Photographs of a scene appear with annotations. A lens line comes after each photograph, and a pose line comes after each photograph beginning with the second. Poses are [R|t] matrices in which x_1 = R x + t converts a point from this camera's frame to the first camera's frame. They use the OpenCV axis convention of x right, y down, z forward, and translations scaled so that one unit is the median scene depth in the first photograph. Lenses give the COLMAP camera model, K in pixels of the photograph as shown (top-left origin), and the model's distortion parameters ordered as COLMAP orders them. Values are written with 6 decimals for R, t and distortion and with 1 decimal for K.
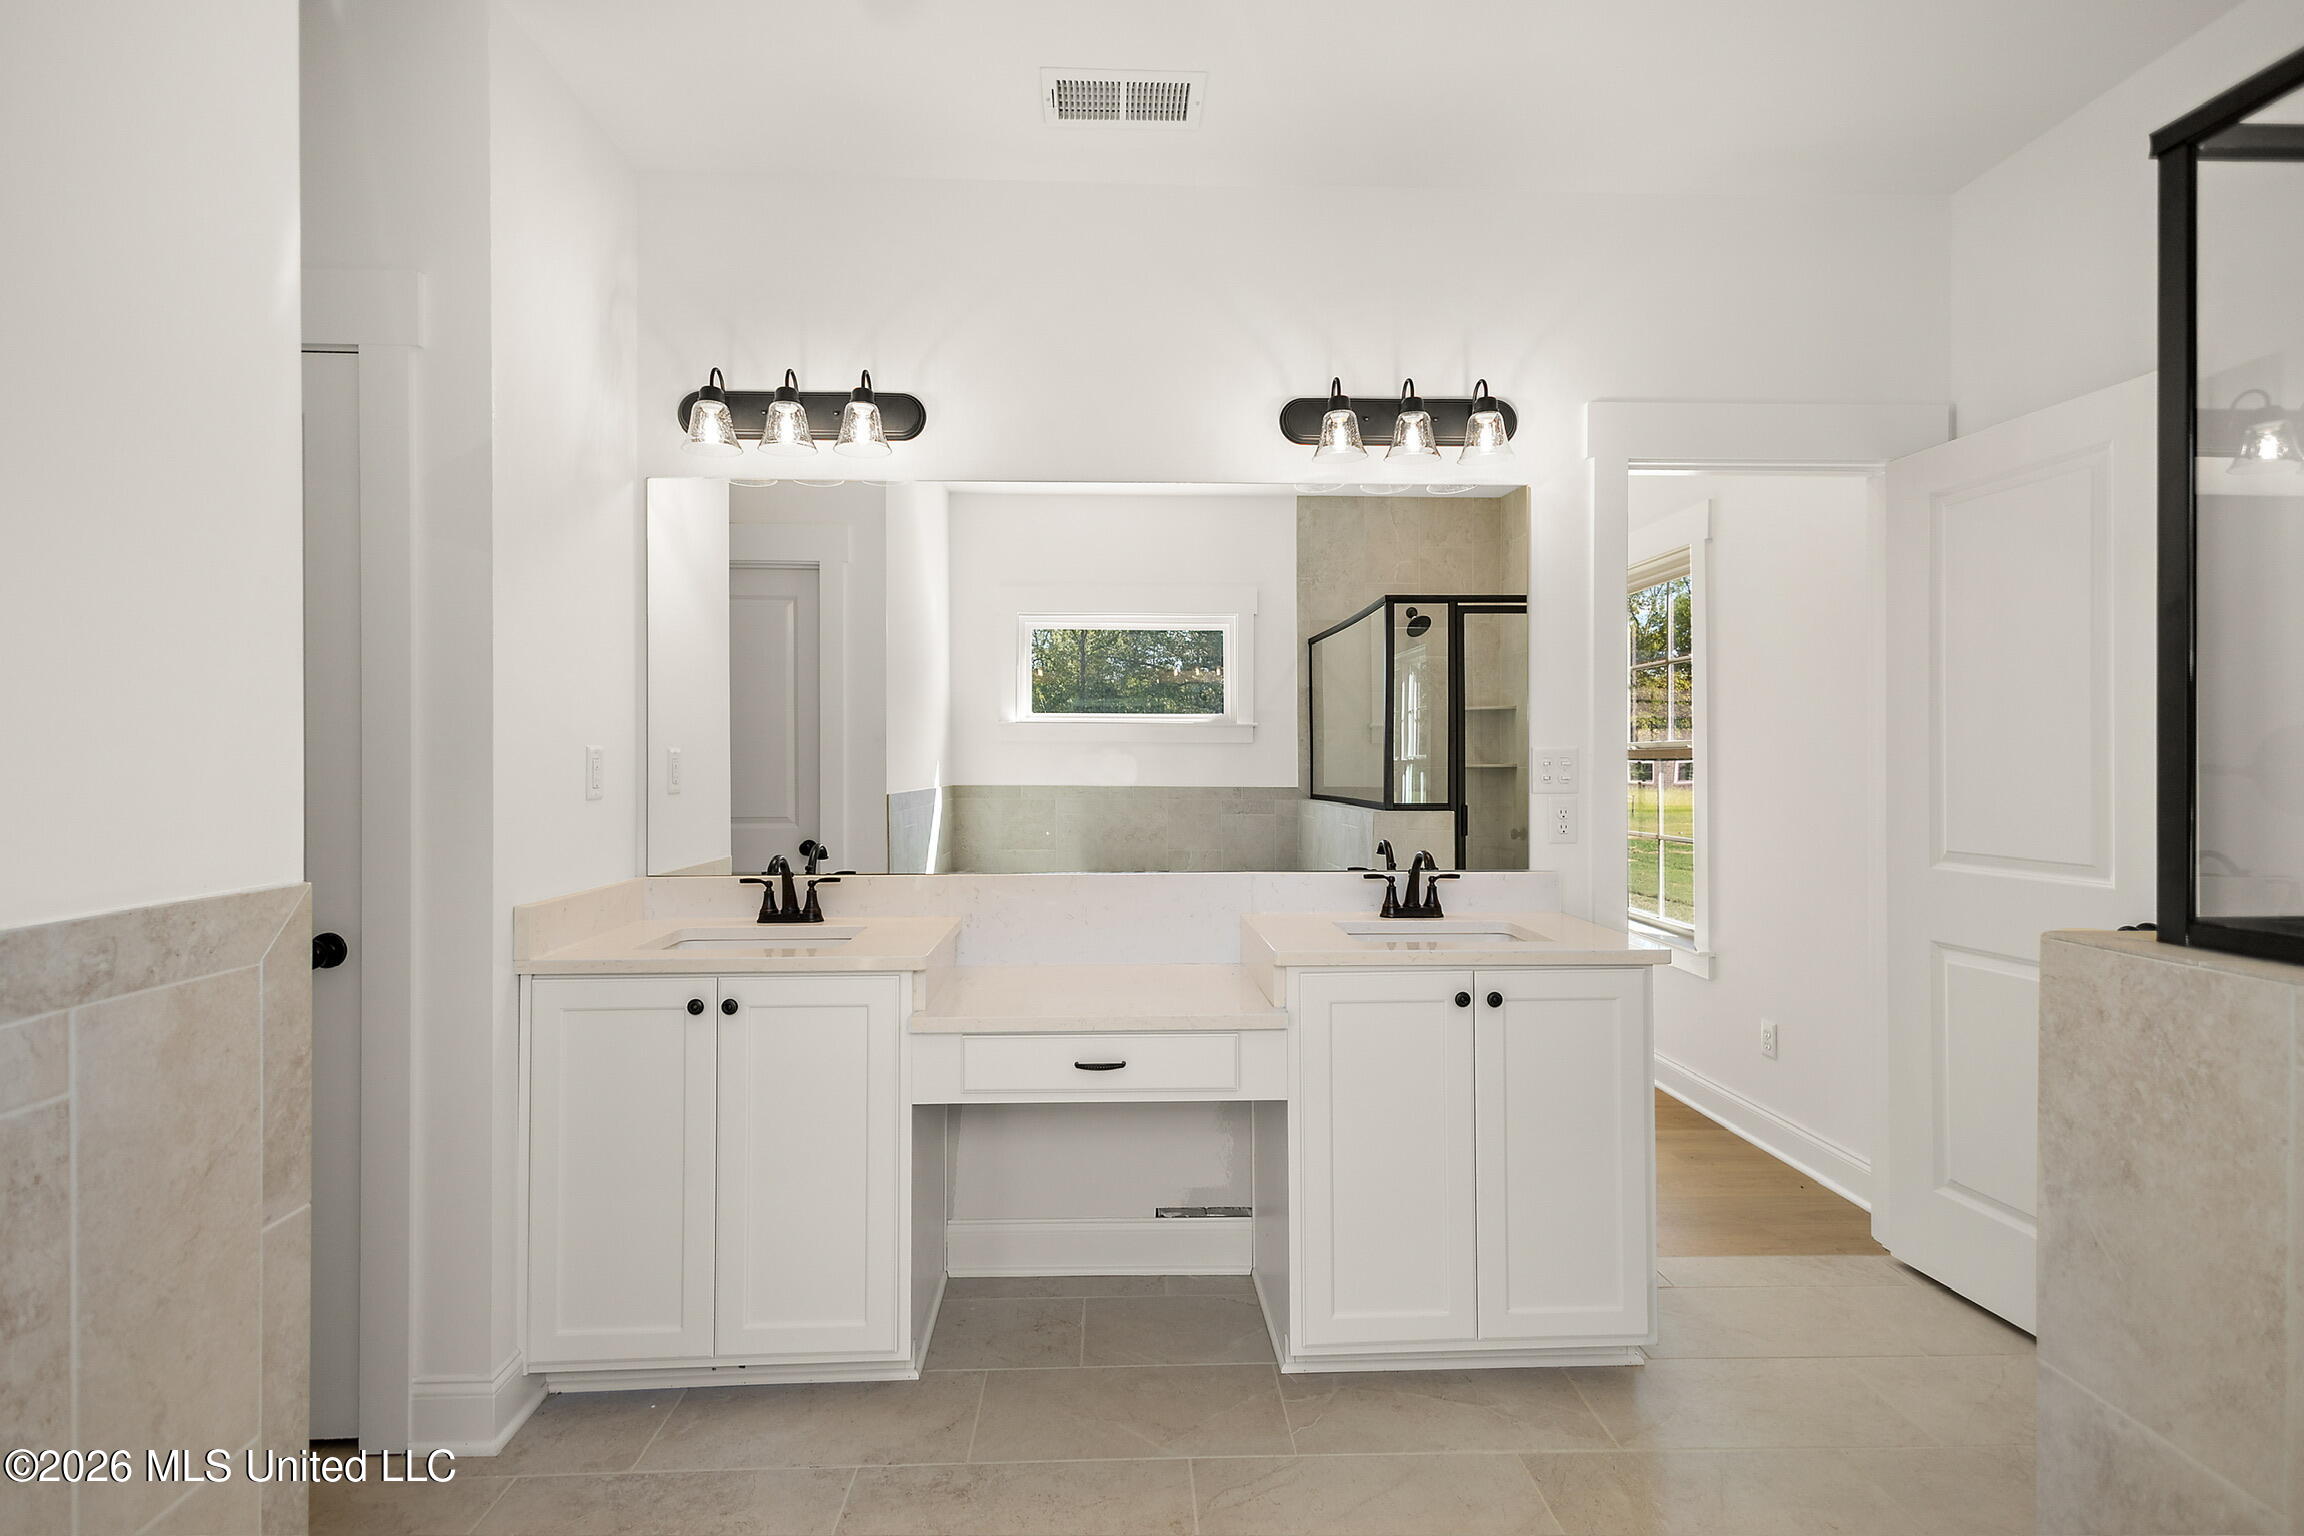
lens RADIAL K [[1077.4, 0, 1145.3], [0, 1077.4, 758.9], [0, 0, 1]] dist [0.012829, -0.002710]
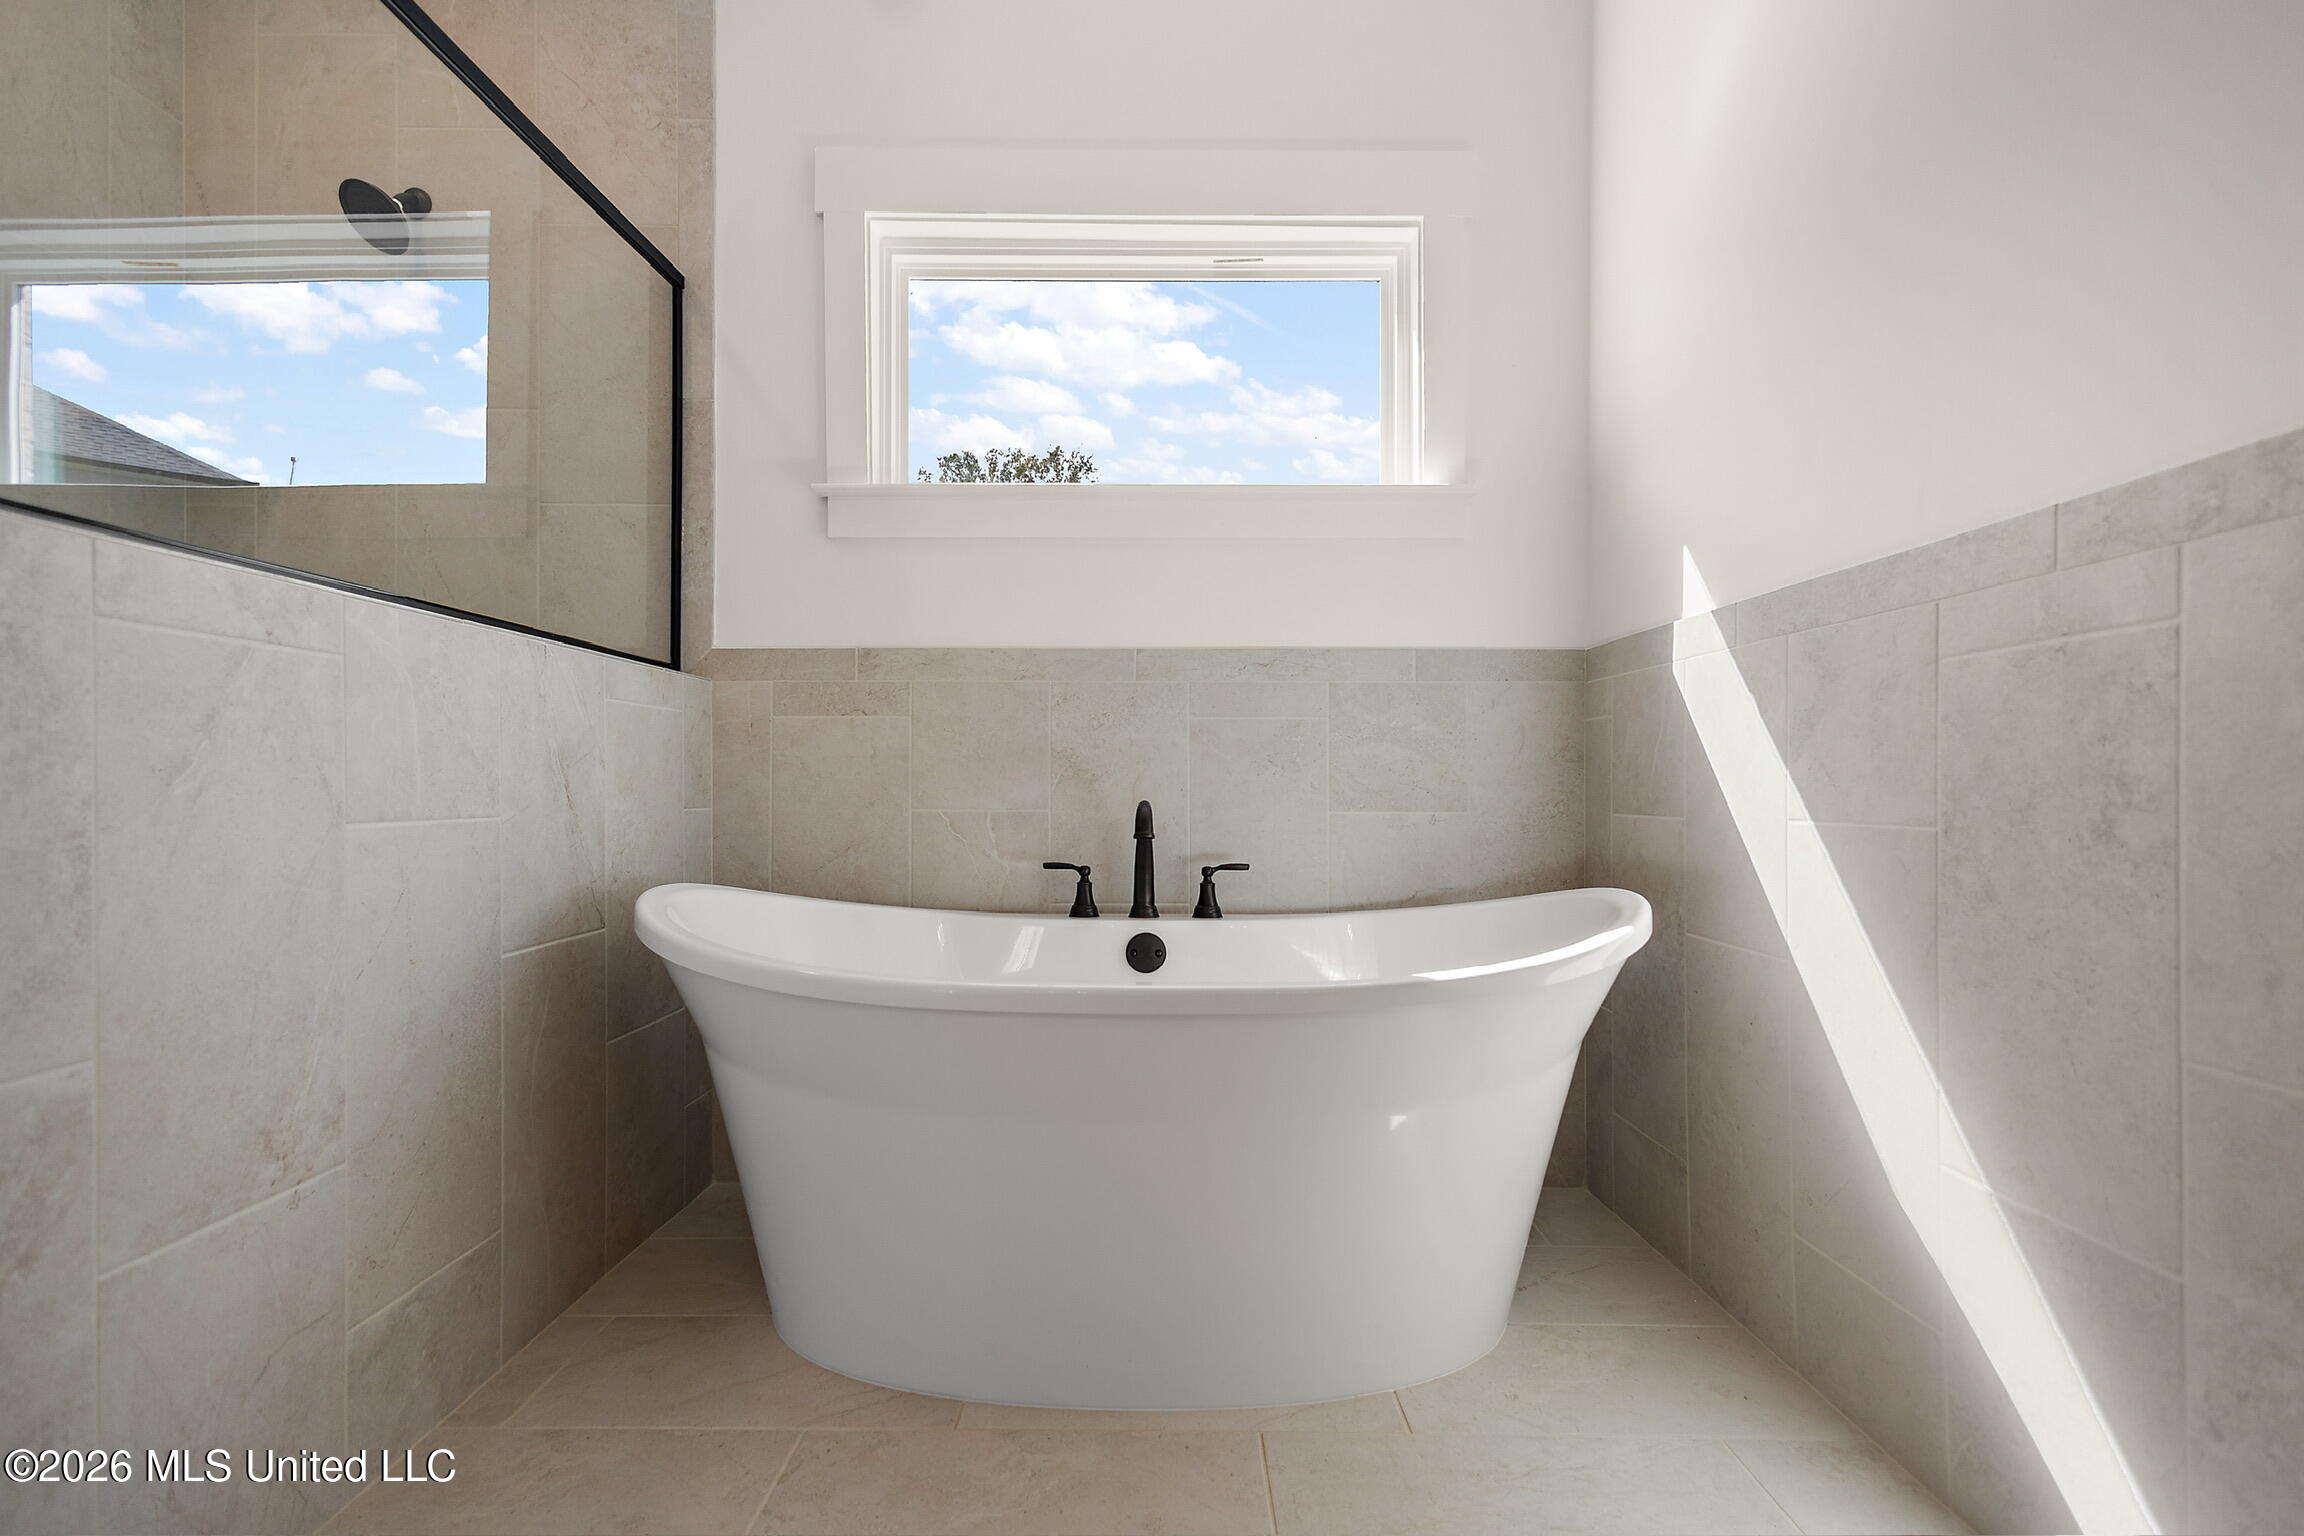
lens RADIAL K [[1077.4, 0, 1155.0], [0, 1077.4, 779.6], [0, 0, 1]] dist [0.012829, -0.002710]
pose [[-0.999227, -0.000162, 0.039319, 0.017196], [-0.000451, 0.999973, -0.007328, 0.434197], [-0.039317, -0.007340, -0.999200, 1.945791]]
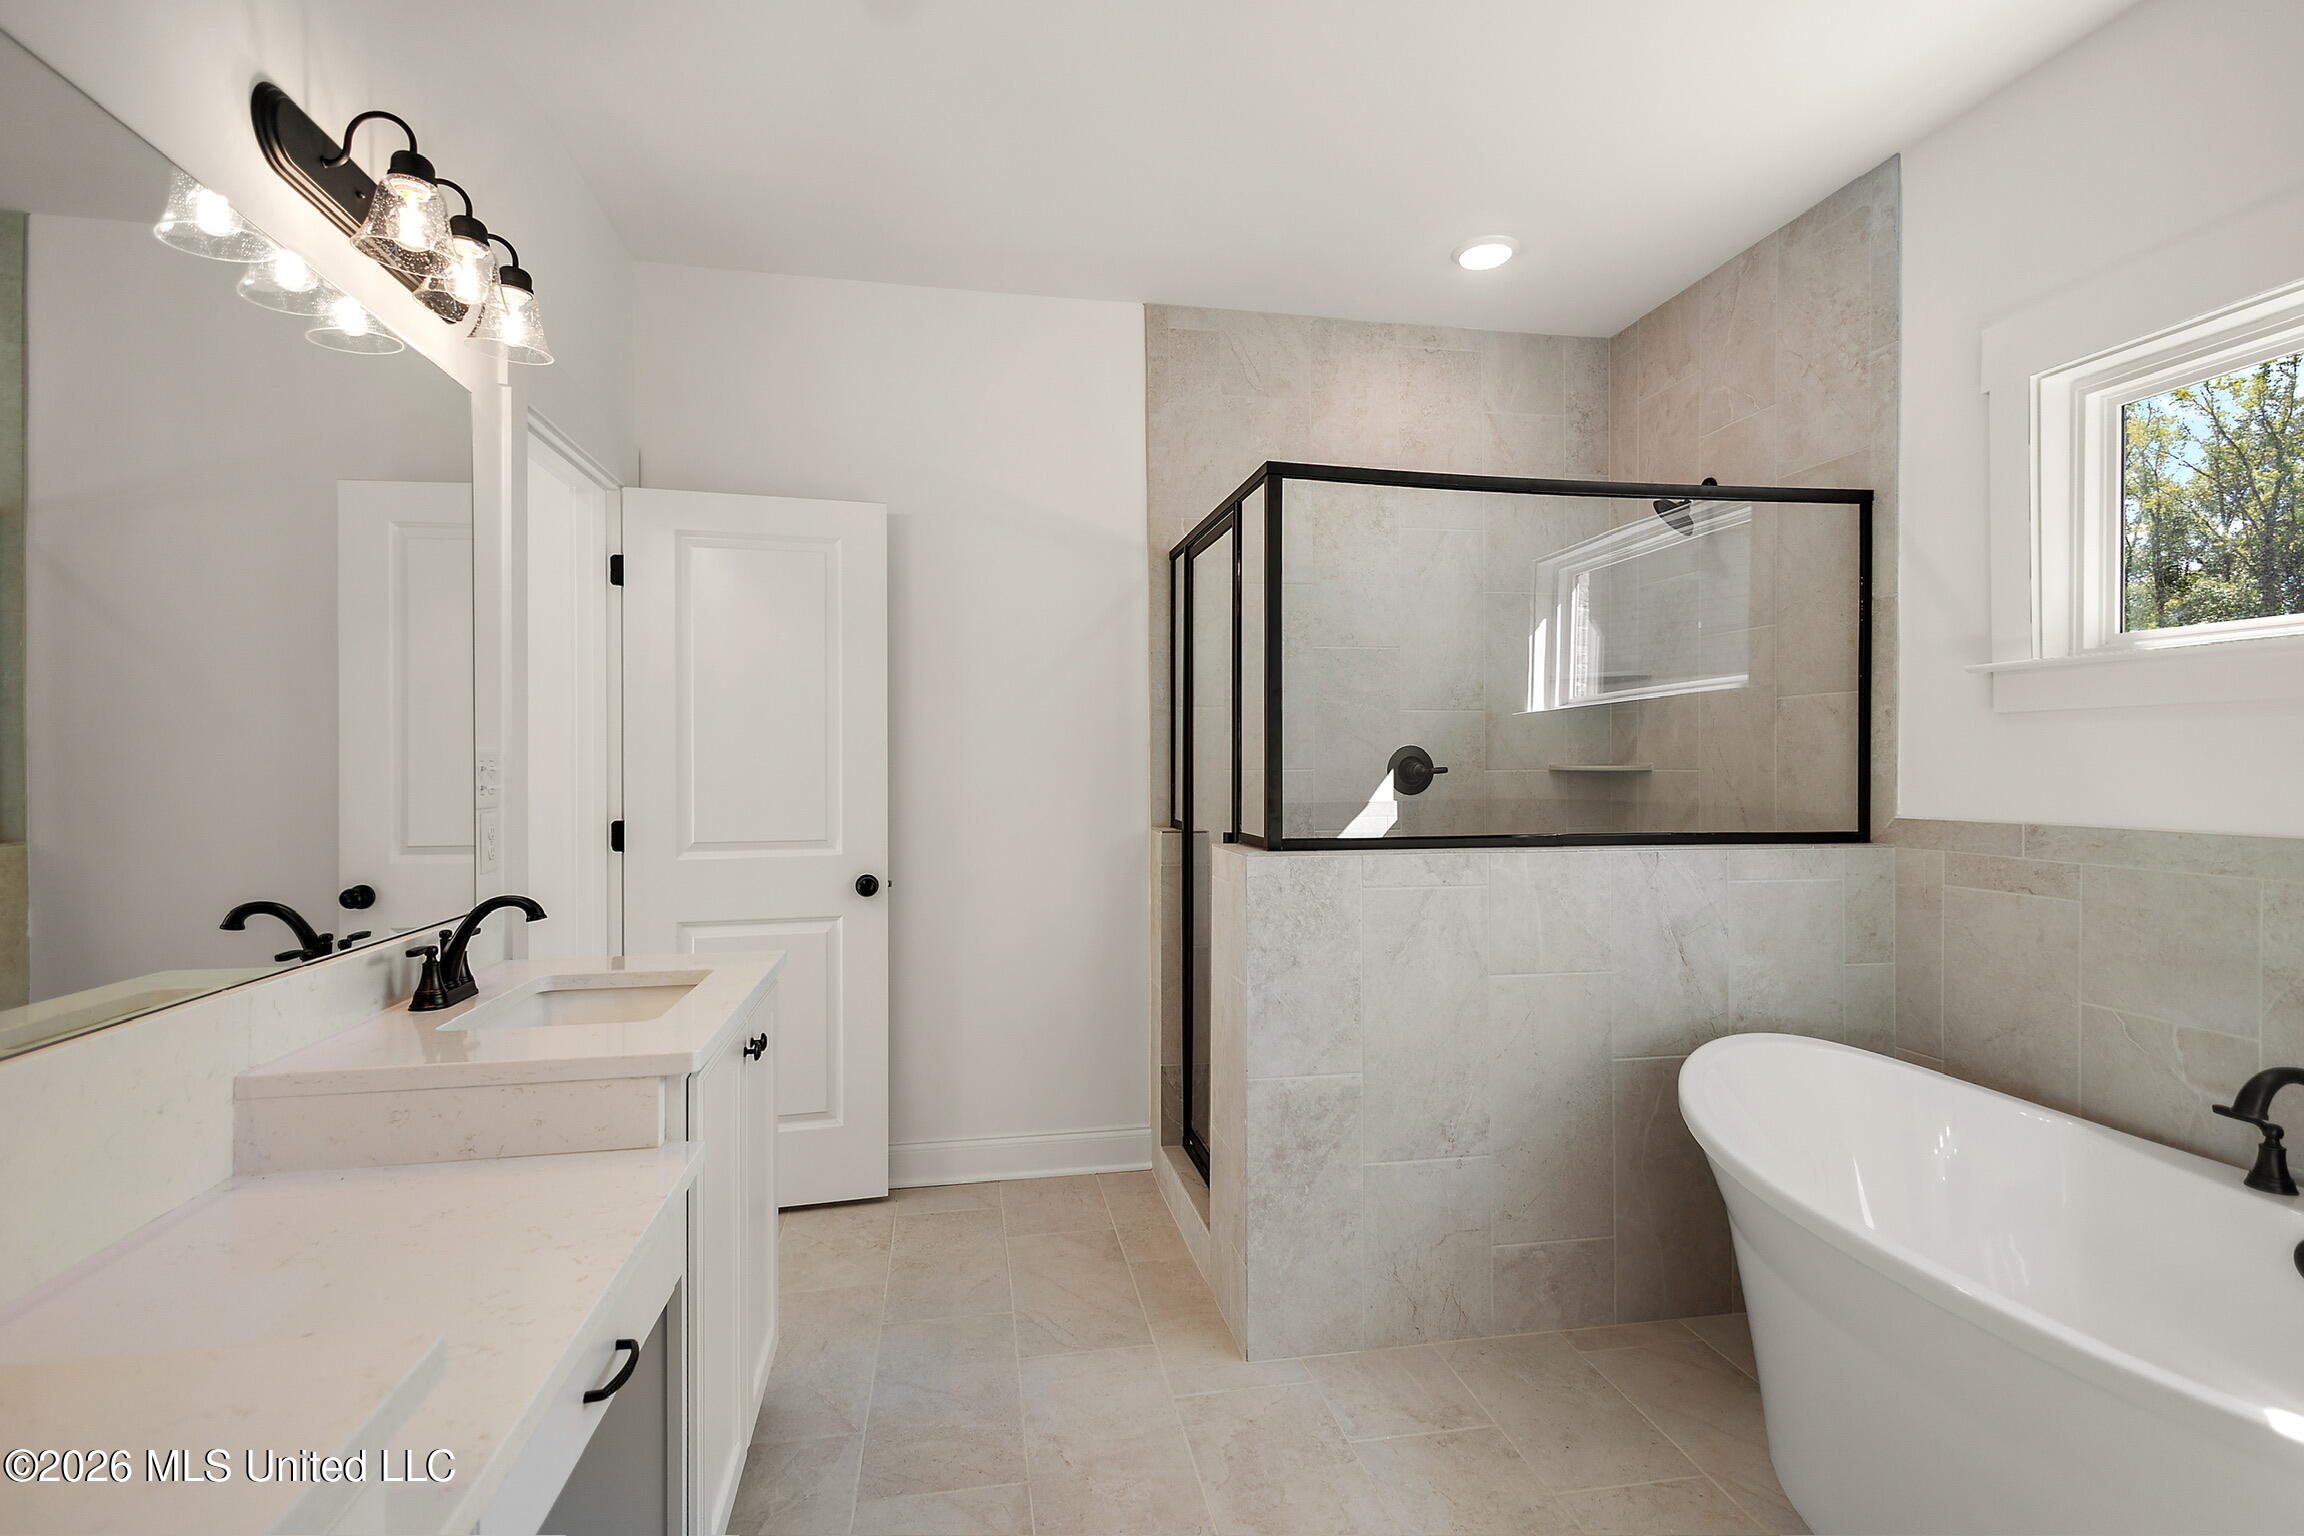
lens RADIAL K [[1077.4, 0, 1151.1], [0, 1077.4, 764.0], [0, 0, 1]] dist [0.012829, -0.002710]
pose [[-0.145998, -0.000802, 0.989285, -1.269278], [-0.001675, 0.999998, 0.000564, -0.001749], [-0.989283, -0.001574, -0.145999, 1.797580]]
